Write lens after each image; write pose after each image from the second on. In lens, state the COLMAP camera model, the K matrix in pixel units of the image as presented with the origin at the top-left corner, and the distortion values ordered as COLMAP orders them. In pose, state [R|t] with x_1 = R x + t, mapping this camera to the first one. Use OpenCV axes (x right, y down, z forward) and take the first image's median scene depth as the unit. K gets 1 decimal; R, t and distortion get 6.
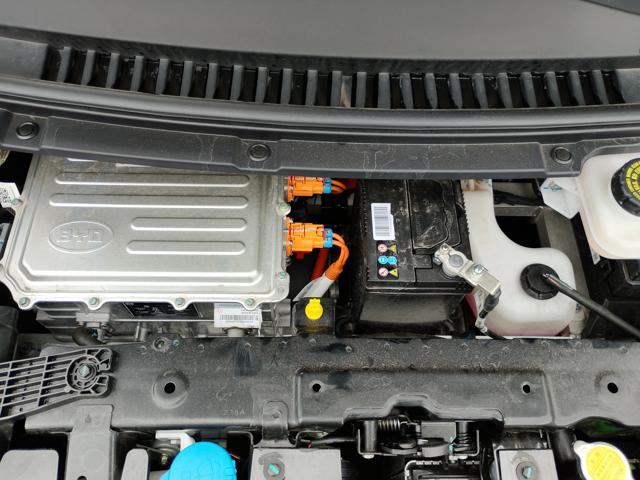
lens RADIAL K [[532.5, 0, 323.0], [0, 532.5, 241.6], [0, 0, 1]] dist [0.056648, -0.079122]
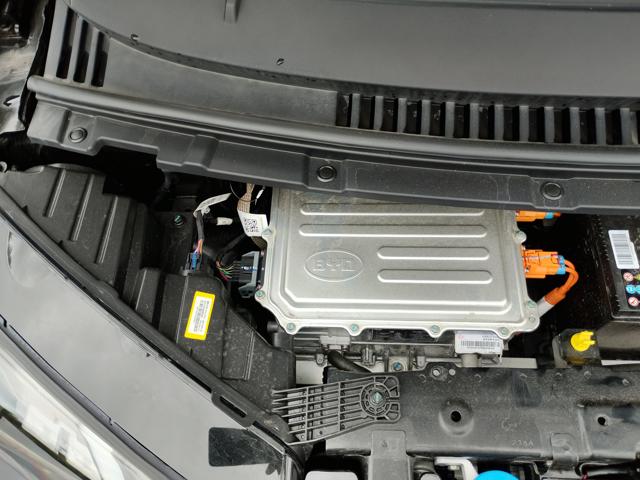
lens RADIAL K [[532.5, 0, 323.0], [0, 532.5, 241.6], [0, 0, 1]] dist [0.056648, -0.079122]
pose [[0.995203, -0.002075, -0.097806, -0.382112], [0.002338, 0.999994, 0.002581, -0.061594], [0.097800, -0.002797, 0.995202, -0.056695]]
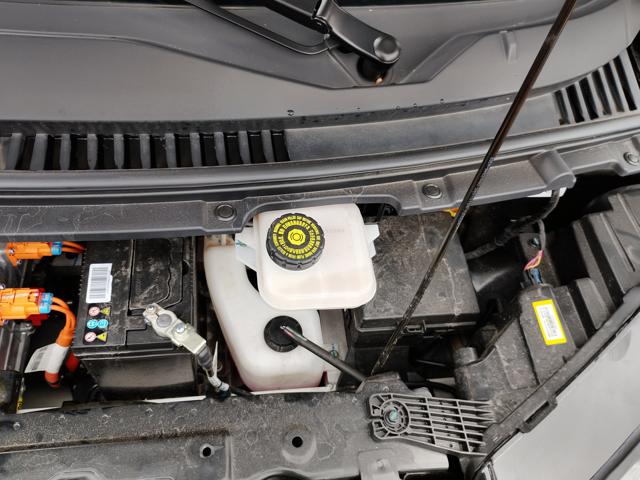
lens RADIAL K [[539.2, 0, 320.0], [0, 539.2, 240.0], [0, 0, 1]] dist [0.008361, -0.004617]
pose [[0.988667, -0.037932, 0.145254, 0.402115], [0.051966, 0.994208, -0.094073, -0.002877], [-0.140844, 0.100555, 0.984912, -0.022195]]
